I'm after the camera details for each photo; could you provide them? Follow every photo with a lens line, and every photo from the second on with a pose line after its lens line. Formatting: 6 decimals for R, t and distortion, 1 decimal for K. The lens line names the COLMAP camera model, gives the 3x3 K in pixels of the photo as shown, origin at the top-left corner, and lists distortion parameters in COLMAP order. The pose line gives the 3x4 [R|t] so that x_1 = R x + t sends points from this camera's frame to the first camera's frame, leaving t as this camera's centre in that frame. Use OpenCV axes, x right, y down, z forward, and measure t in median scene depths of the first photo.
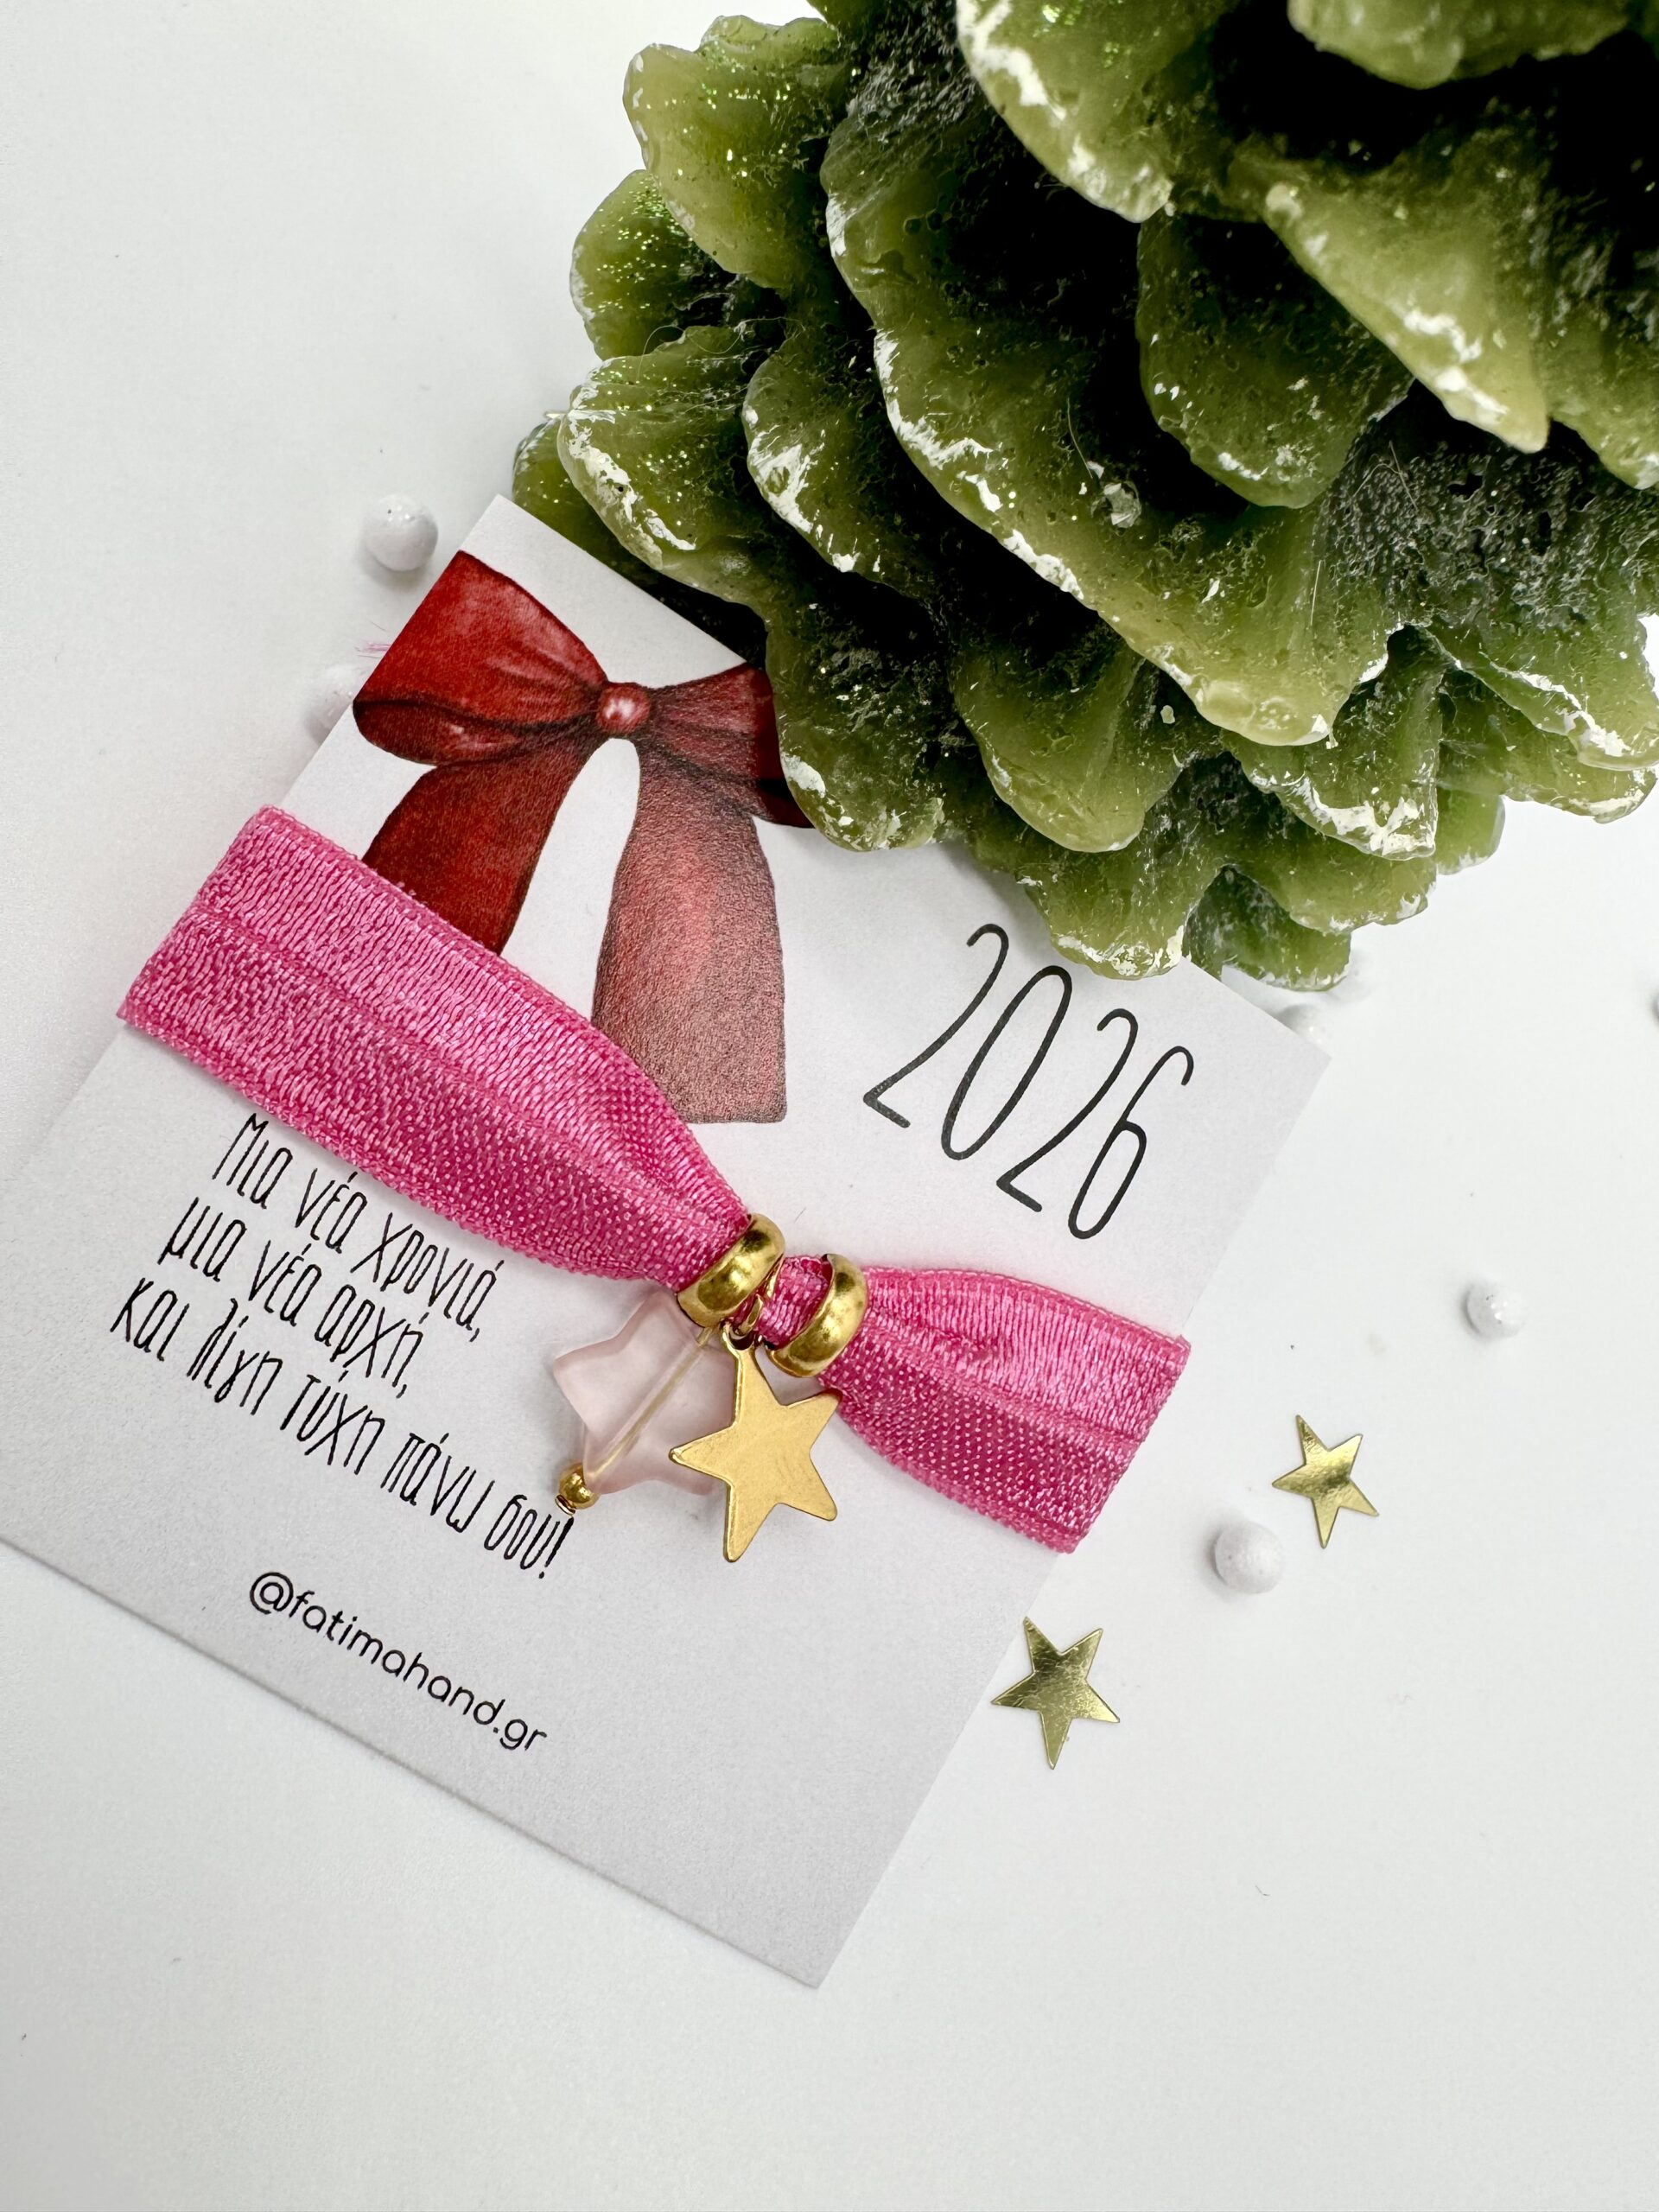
lens RADIAL K [[1569.1, 0, 826.0], [0, 1569.1, 898.9], [0, 0, 1]] dist [-0.005382, -0.000897]
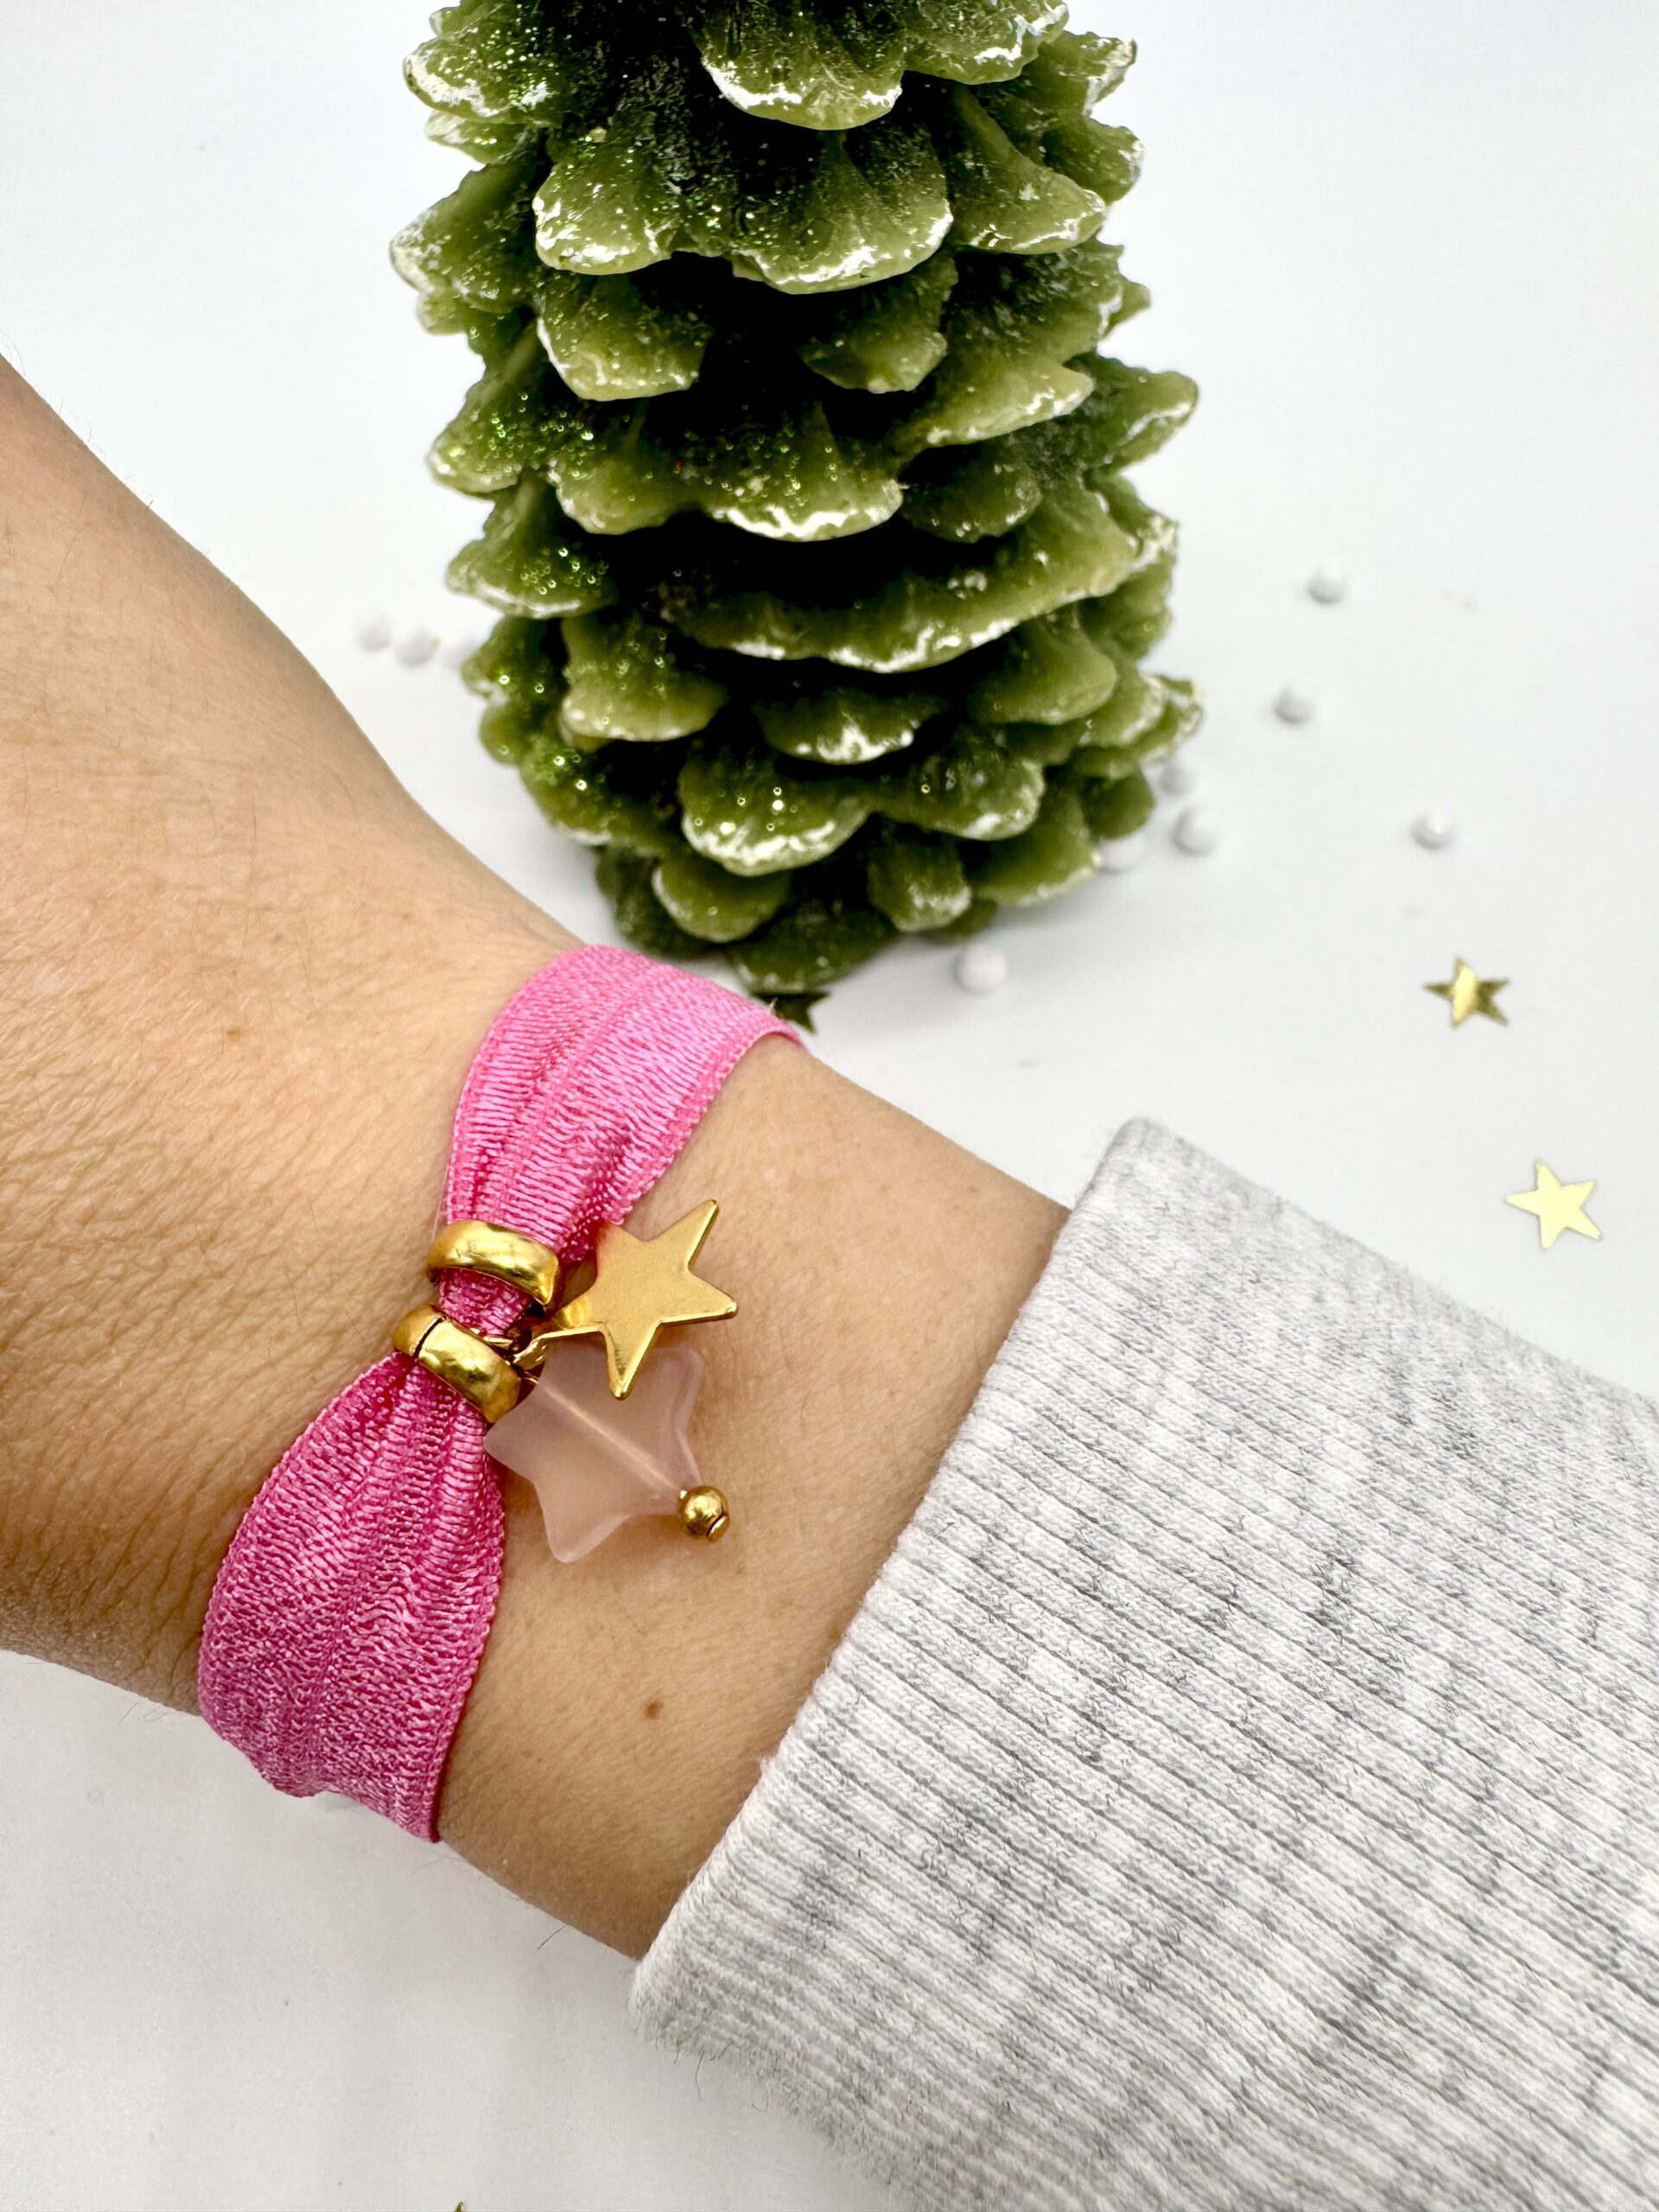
lens RADIAL K [[1556.0, 0, 818.7], [0, 1556.0, 936.1], [0, 0, 1]] dist [-0.006584, 0.007442]
pose [[0.428132, -0.894626, 0.127859, -0.452560], [0.895798, 0.438799, 0.070718, -0.335709], [-0.119371, 0.084259, 0.989268, -0.672567]]
